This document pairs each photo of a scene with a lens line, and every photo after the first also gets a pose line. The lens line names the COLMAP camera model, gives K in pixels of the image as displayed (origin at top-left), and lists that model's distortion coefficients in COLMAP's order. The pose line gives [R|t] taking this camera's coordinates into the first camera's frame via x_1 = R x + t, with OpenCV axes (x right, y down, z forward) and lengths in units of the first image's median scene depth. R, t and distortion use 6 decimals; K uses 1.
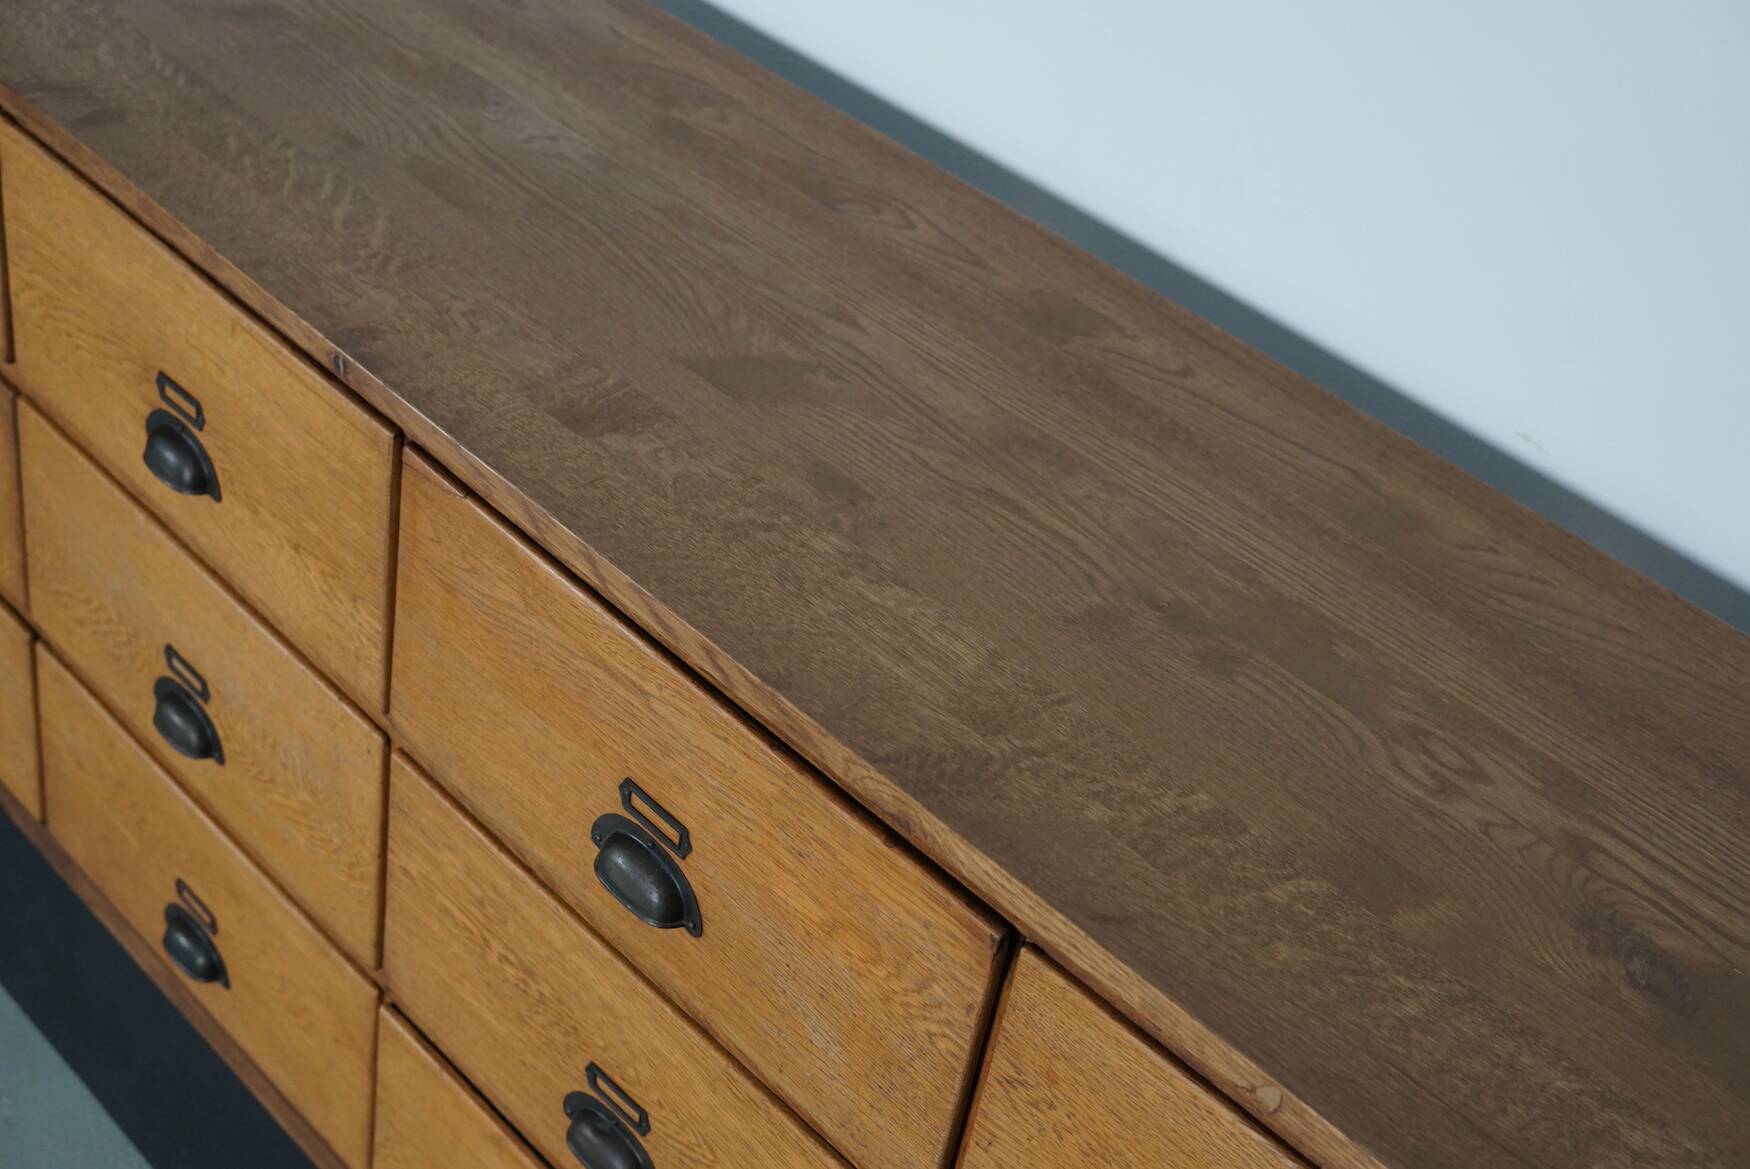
lens RADIAL K [[2256.1, 0, 868.9], [0, 2256.1, 592.5], [0, 0, 1]] dist [-0.149226, 0.326786]
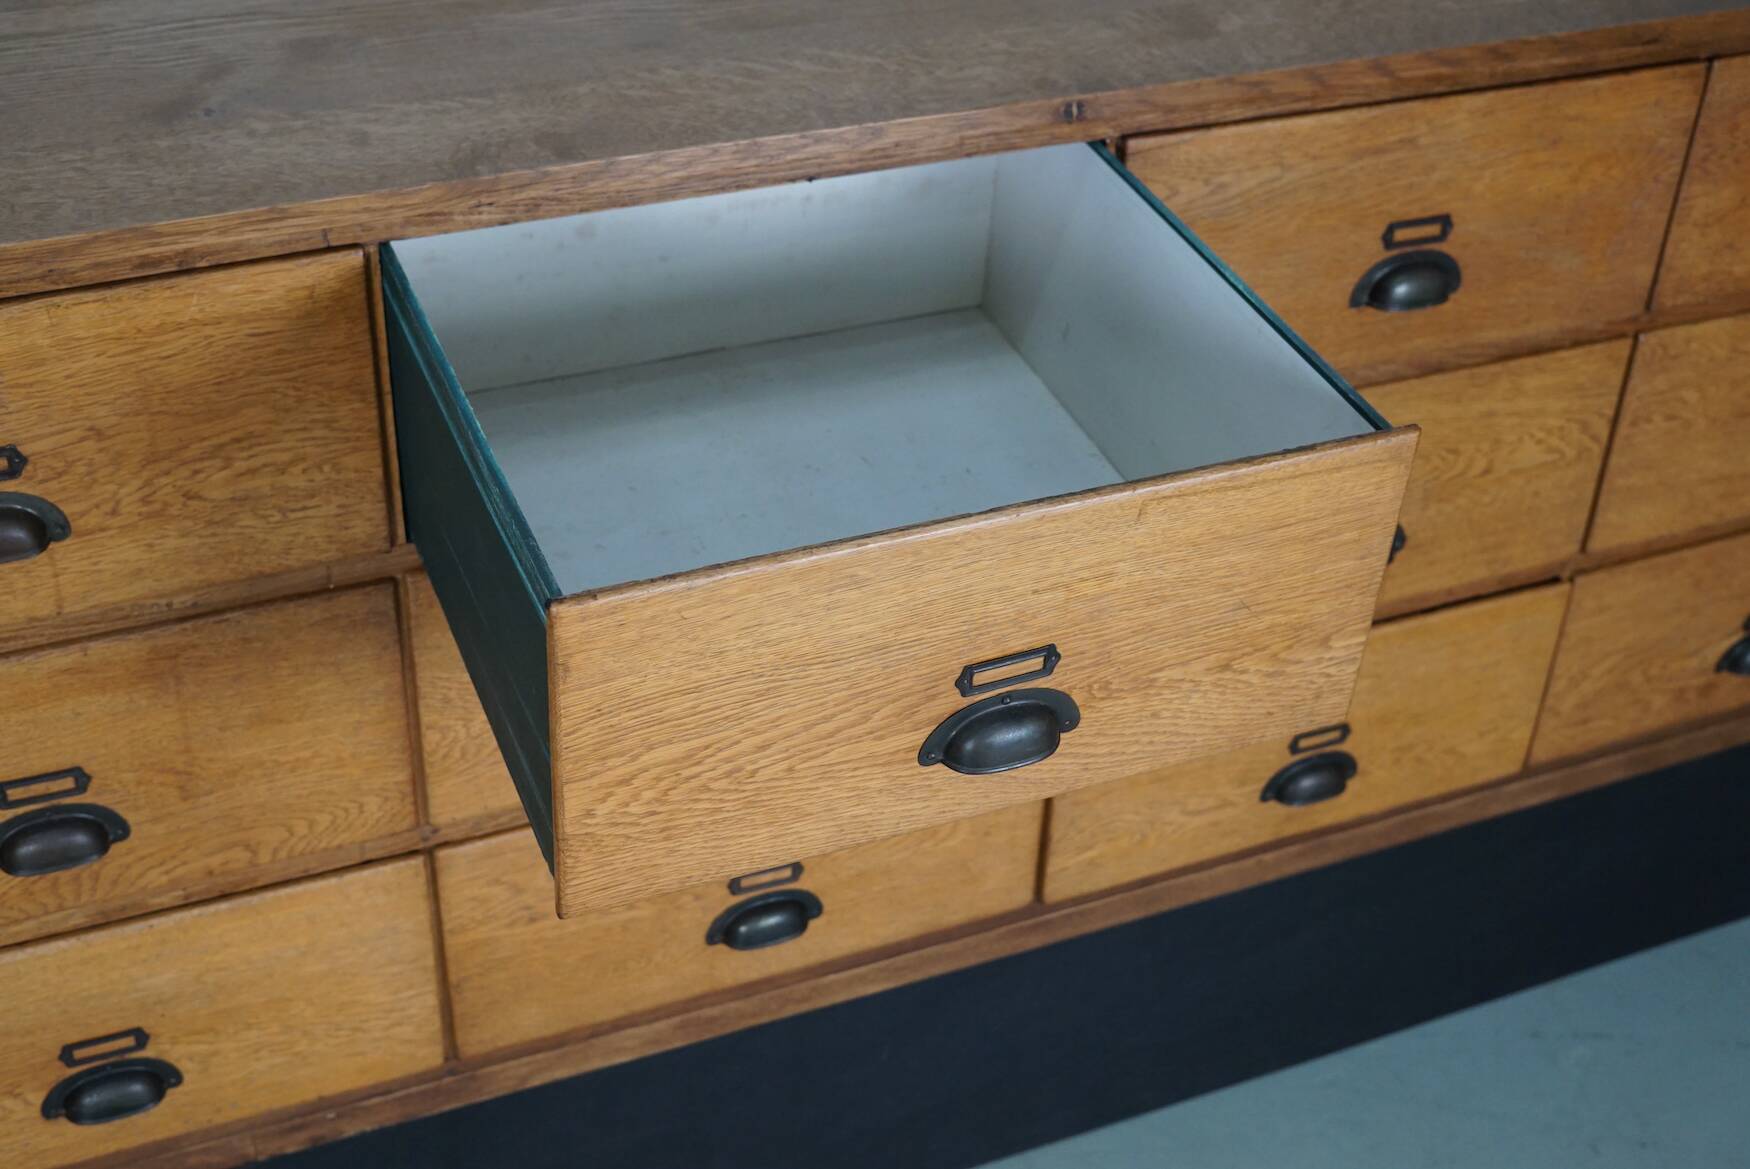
lens RADIAL K [[2256.1, 0, 868.9], [0, 2256.1, 592.5], [0, 0, 1]] dist [-0.149226, 0.326786]
pose [[0.365468, -0.645452, 0.670689, -1.294234], [0.556874, 0.728978, 0.398099, -0.470653], [-0.745872, 0.227997, 0.625854, 0.493642]]
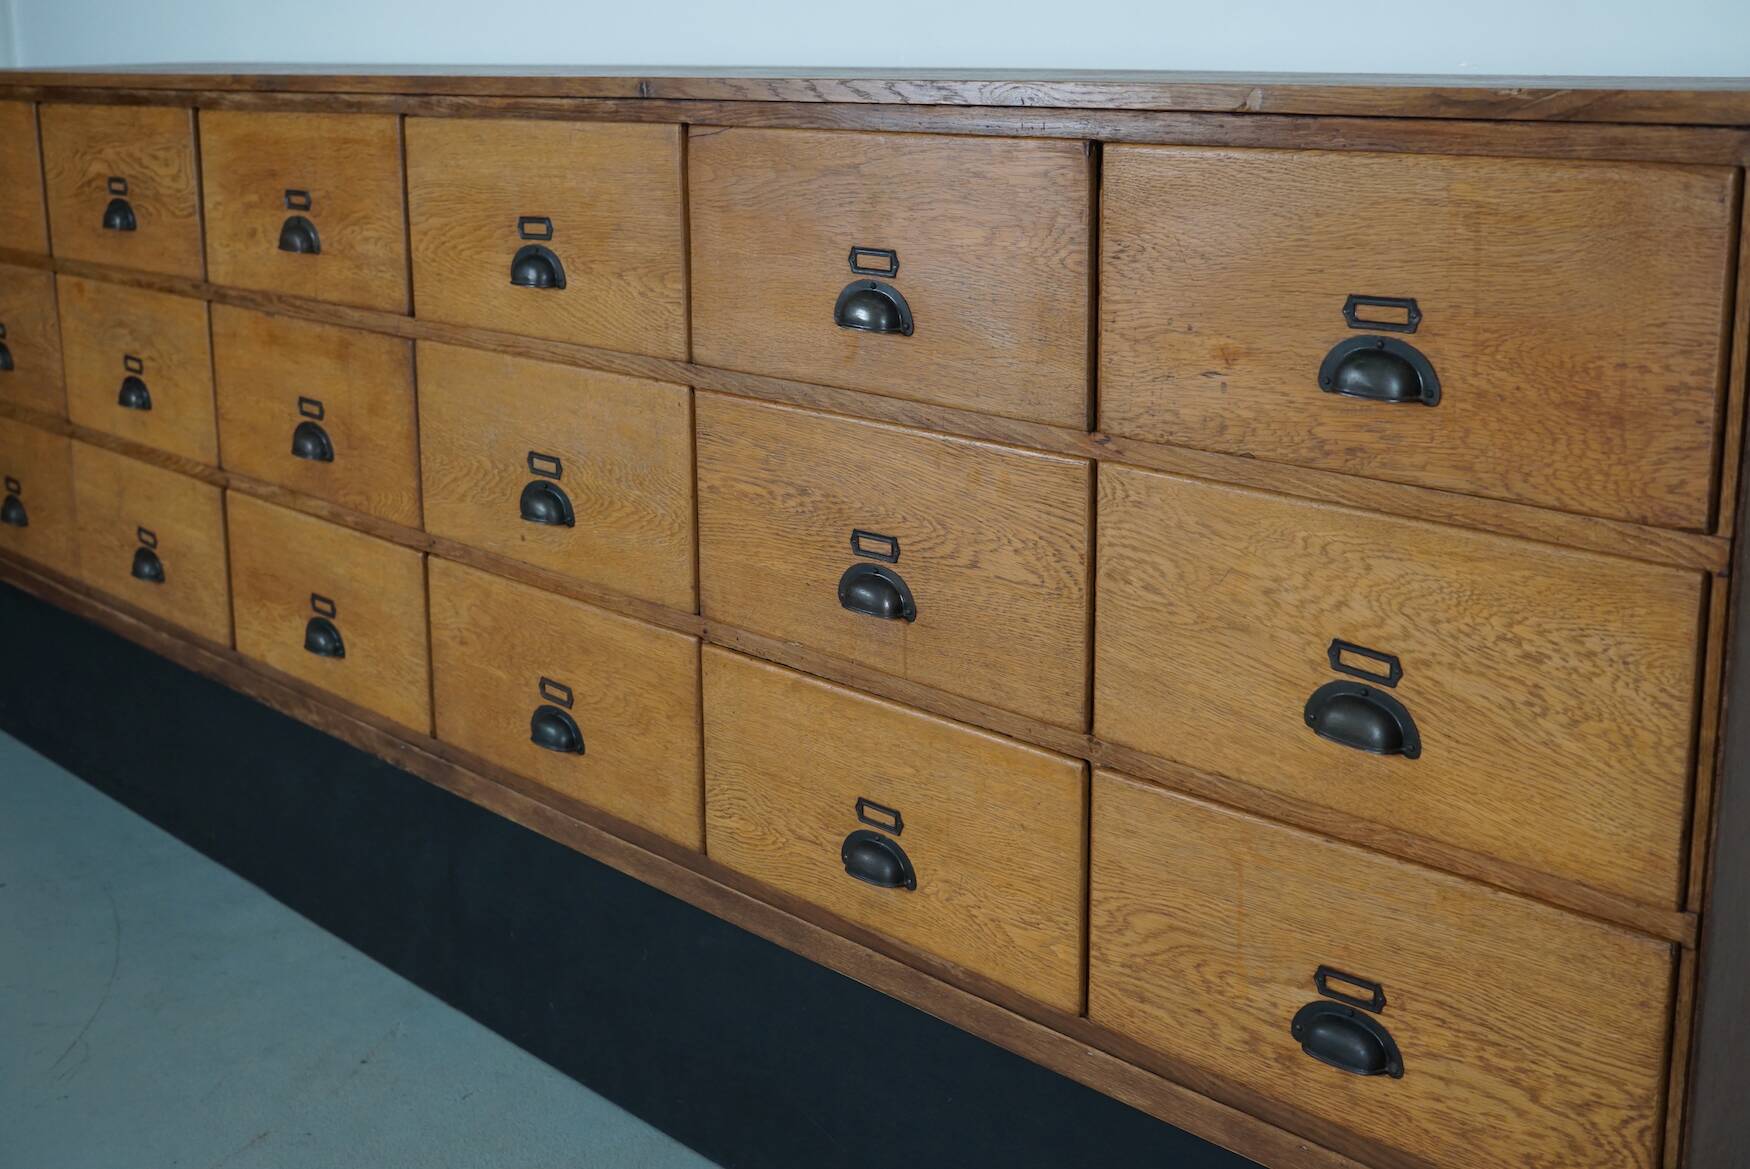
lens RADIAL K [[2270.7, 0, 844.3], [0, 2270.7, 609.9], [0, 0, 1]] dist [-0.147247, 0.297220]
pose [[0.983932, -0.142714, -0.107287, 0.012617], [0.093028, 0.922675, -0.374187, 0.903942], [0.152393, 0.358194, 0.921126, -0.291752]]
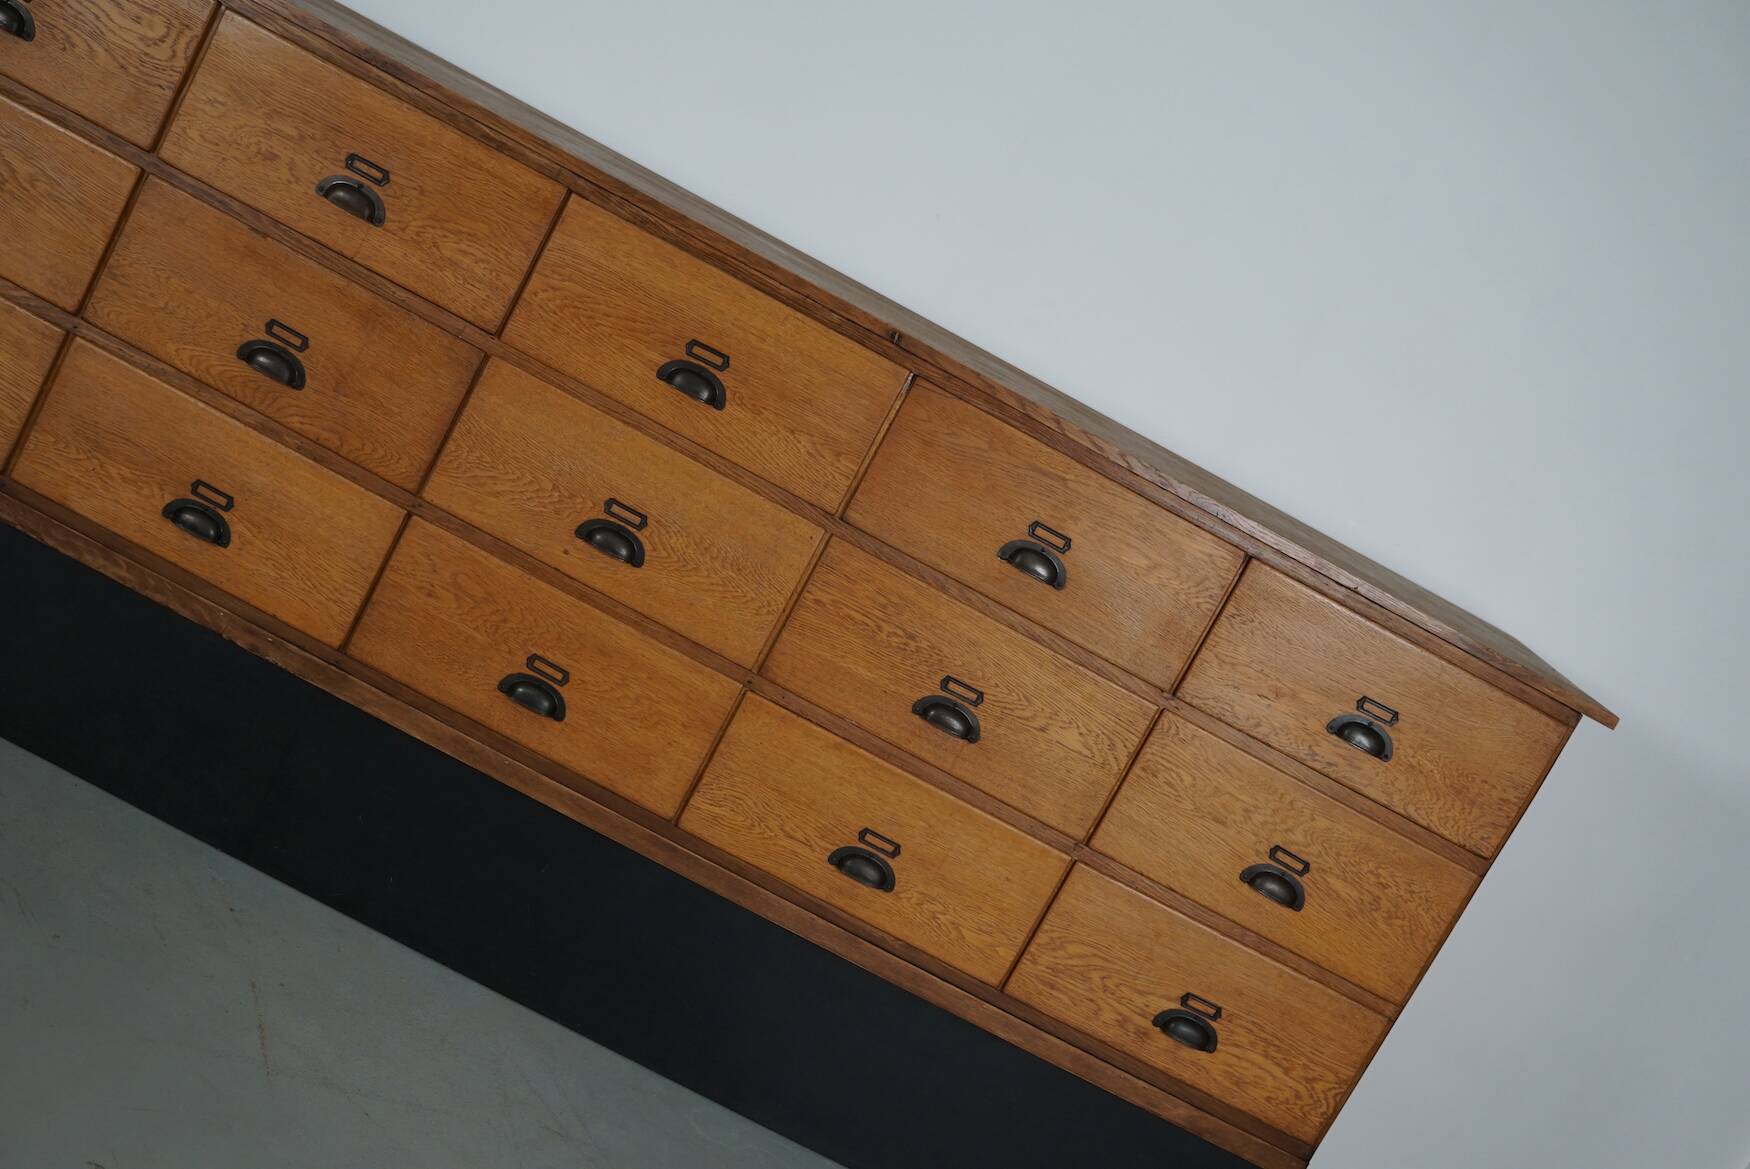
lens RADIAL K [[2256.1, 0, 868.9], [0, 2256.1, 592.5], [0, 0, 1]] dist [-0.149226, 0.326786]
pose [[0.693357, 0.053390, 0.718613, -2.029417], [0.062149, 0.989105, -0.133451, 0.486731], [-0.717909, 0.137190, 0.682485, -0.496765]]
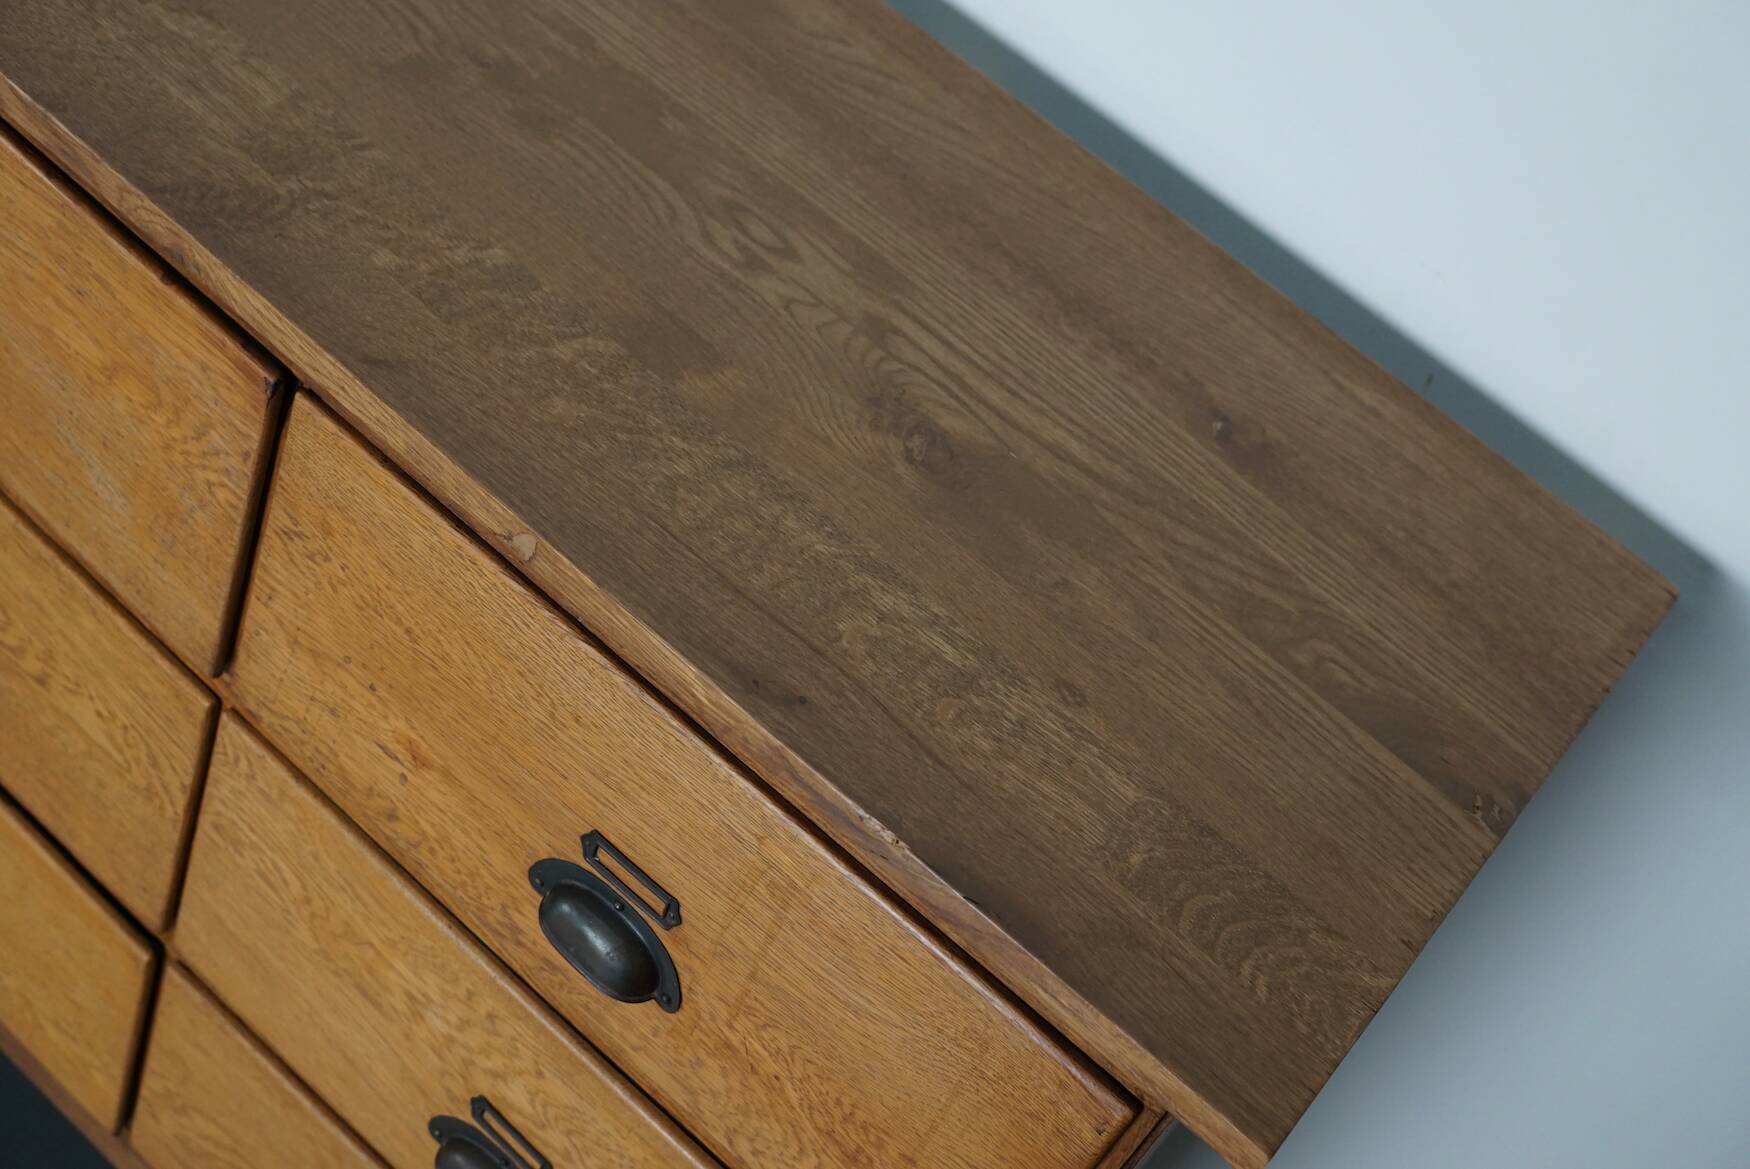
lens RADIAL K [[2256.1, 0, 868.9], [0, 2256.1, 592.5], [0, 0, 1]] dist [-0.149226, 0.326786]
pose [[0.972874, 0.032628, 0.229024, 0.081035], [-0.075973, 0.980157, 0.183087, 0.042555], [-0.218505, -0.195521, 0.956048, 0.006867]]
